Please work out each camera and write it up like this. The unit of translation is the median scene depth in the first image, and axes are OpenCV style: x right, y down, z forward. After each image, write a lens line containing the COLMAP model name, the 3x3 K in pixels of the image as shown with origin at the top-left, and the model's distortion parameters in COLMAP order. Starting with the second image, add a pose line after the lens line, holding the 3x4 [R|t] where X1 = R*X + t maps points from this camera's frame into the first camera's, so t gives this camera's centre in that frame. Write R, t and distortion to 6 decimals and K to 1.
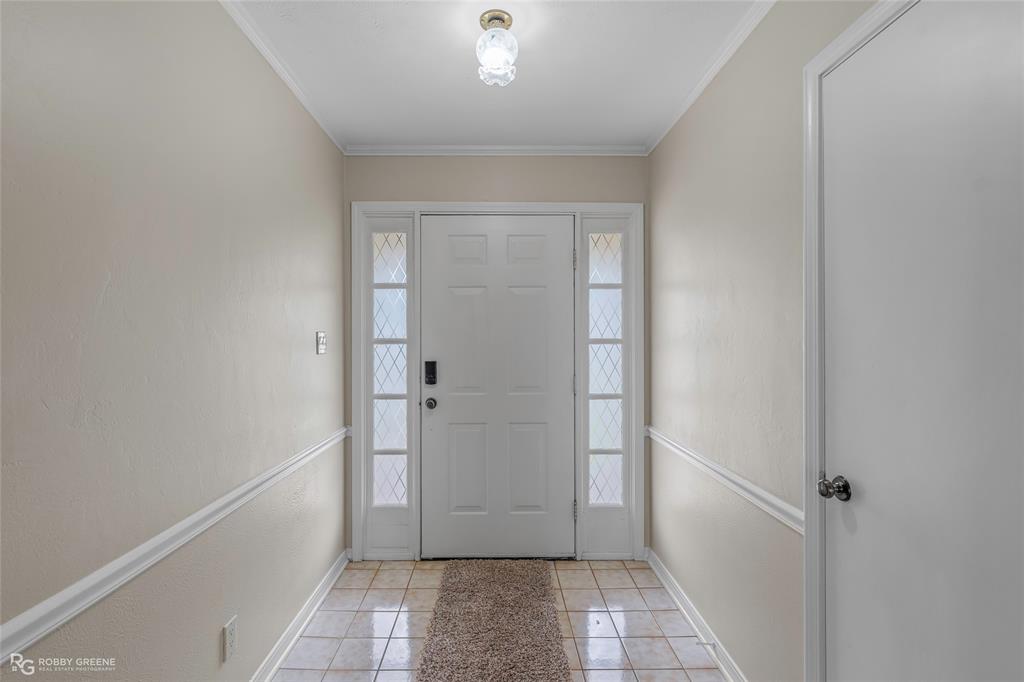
lens RADIAL K [[465.6, 0, 514.5], [0, 465.6, 339.5], [0, 0, 1]] dist [-0.008932, 0.001760]
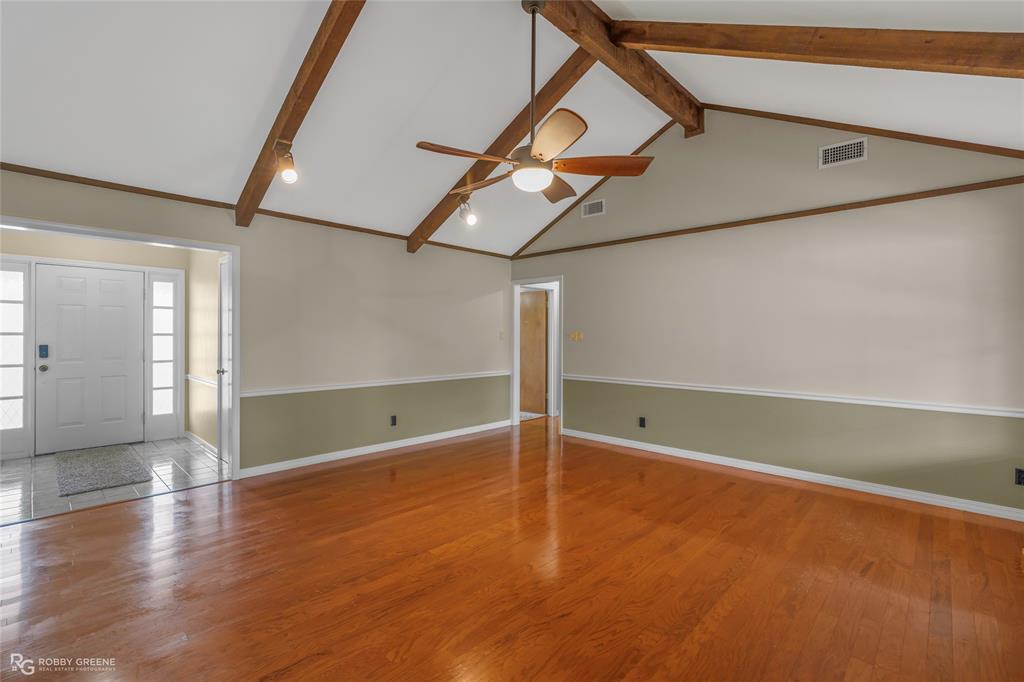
lens RADIAL K [[465.6, 0, 520.2], [0, 465.6, 338.0], [0, 0, 1]] dist [-0.008932, 0.001760]
pose [[0.684539, 0.003836, 0.728966, -0.220199], [-0.002708, 0.999993, -0.002719, 0.019098], [-0.728971, -0.000113, 0.684545, -1.576090]]
